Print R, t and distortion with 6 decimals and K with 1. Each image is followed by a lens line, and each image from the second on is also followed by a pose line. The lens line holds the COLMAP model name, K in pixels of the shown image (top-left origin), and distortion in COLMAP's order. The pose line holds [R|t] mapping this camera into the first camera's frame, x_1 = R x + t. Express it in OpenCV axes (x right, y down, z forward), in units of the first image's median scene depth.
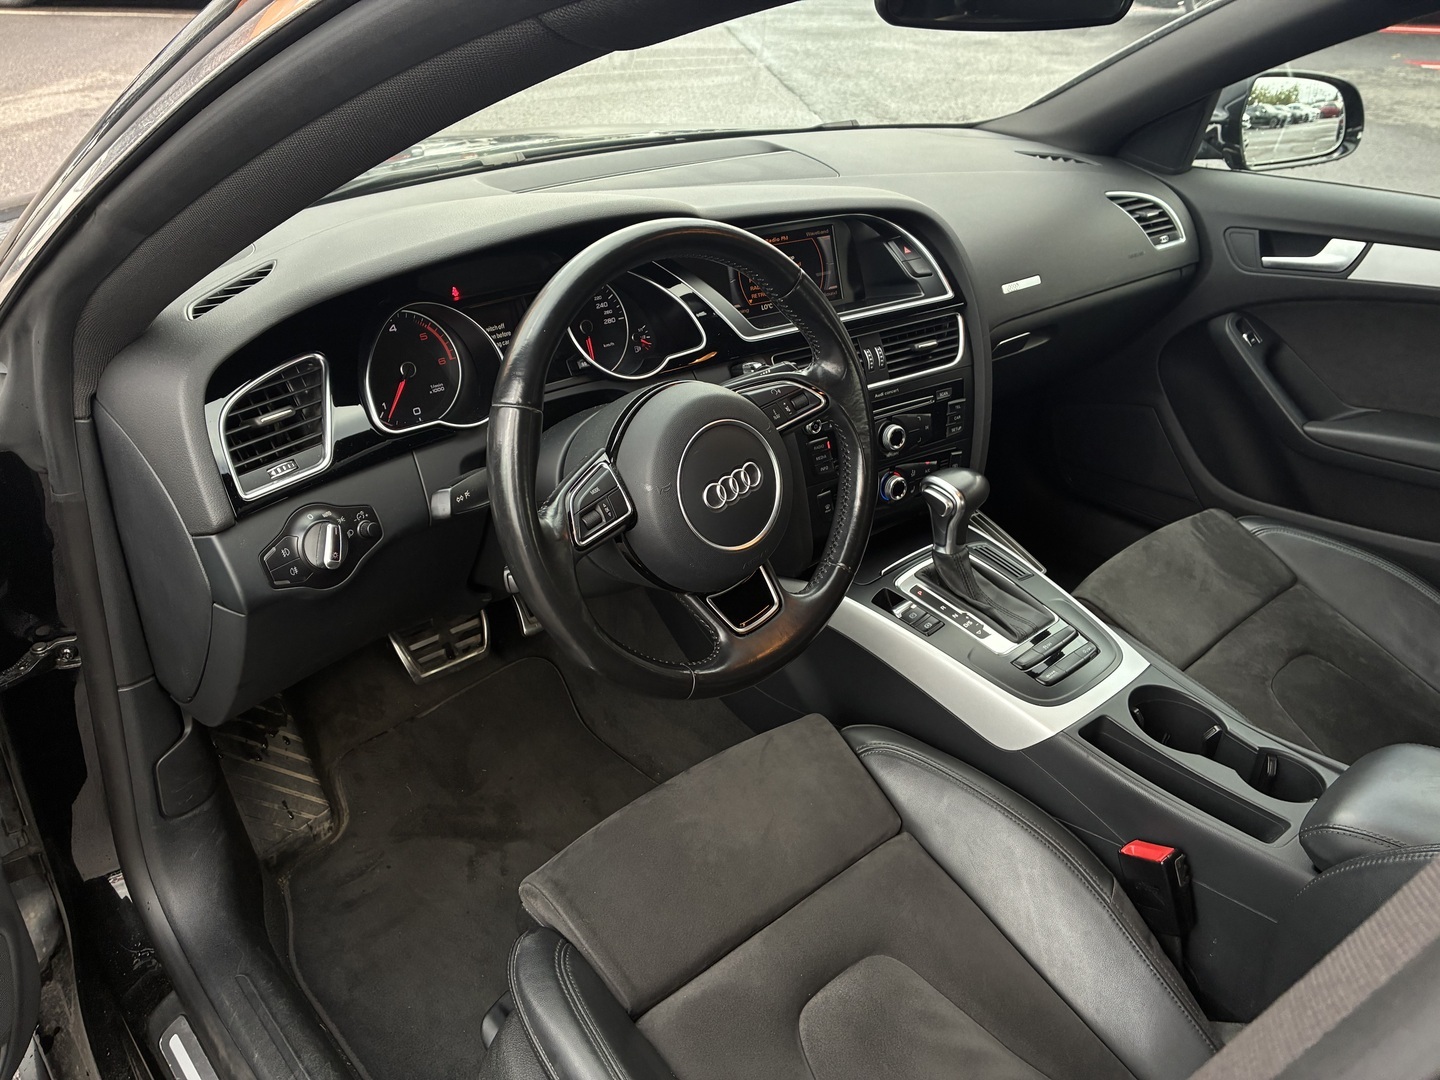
lens RADIAL K [[1089.2, 0, 720.0], [0, 1089.2, 540.0], [0, 0, 1]] dist [-0.001882, -0.000675]
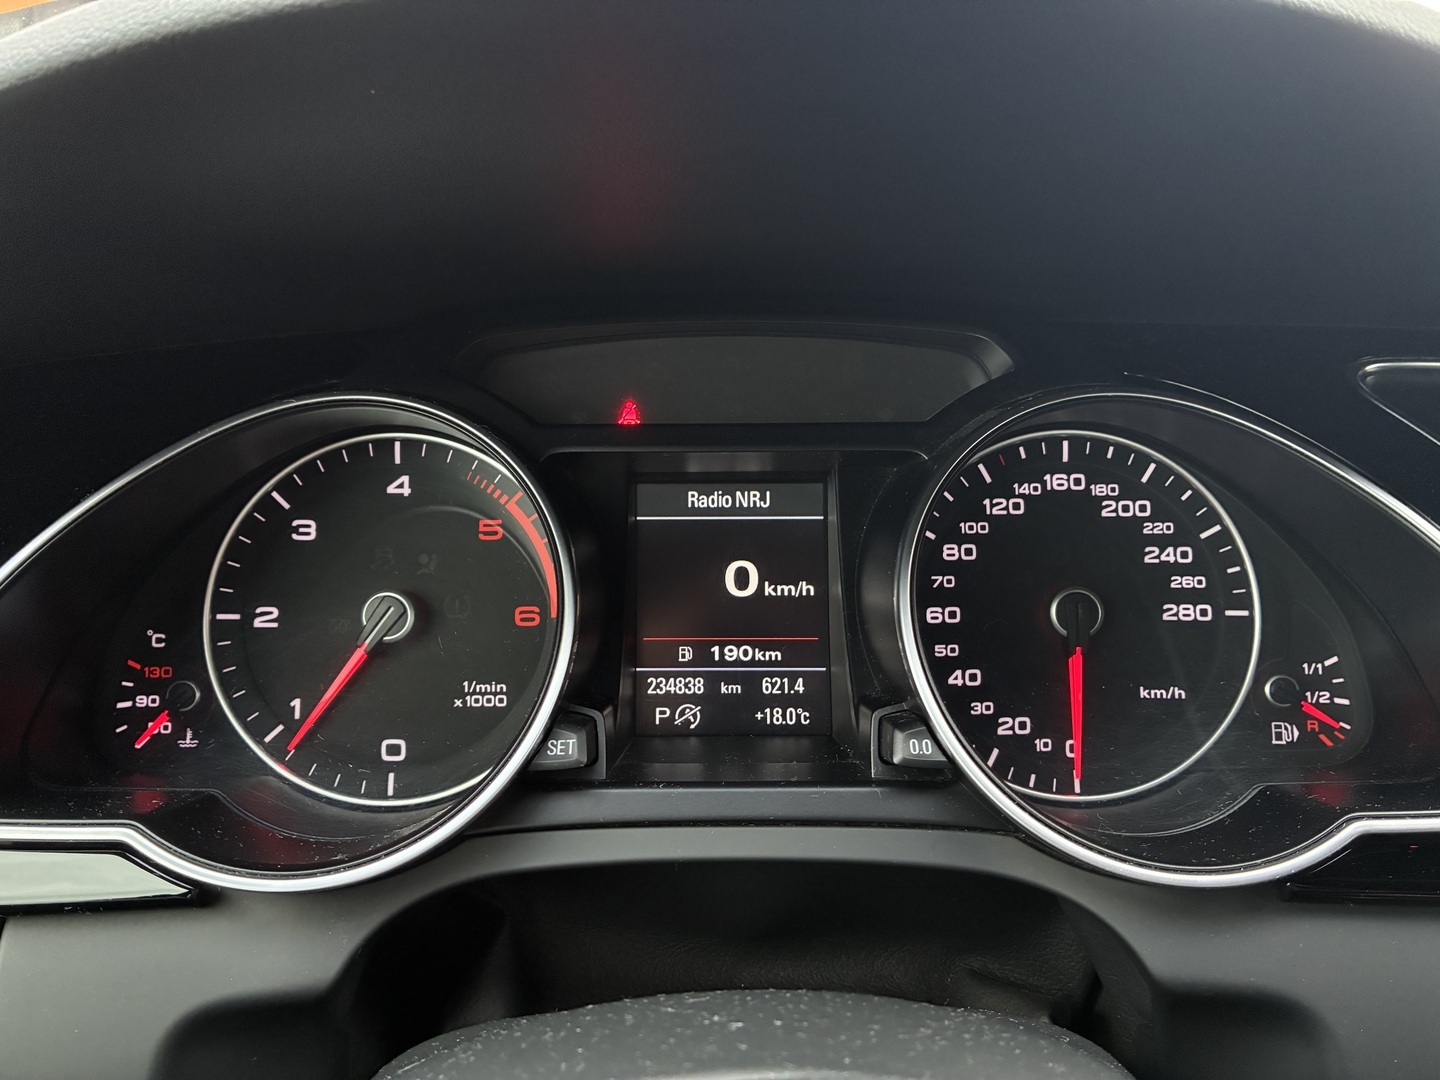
lens RADIAL K [[1089.2, 0, 720.0], [0, 1089.2, 540.0], [0, 0, 1]] dist [-0.001882, -0.000675]
pose [[0.757492, 0.146023, -0.636304, -0.015721], [-0.306567, 0.940080, -0.149218, -0.139296], [0.576387, 0.308101, 0.756870, 0.709287]]
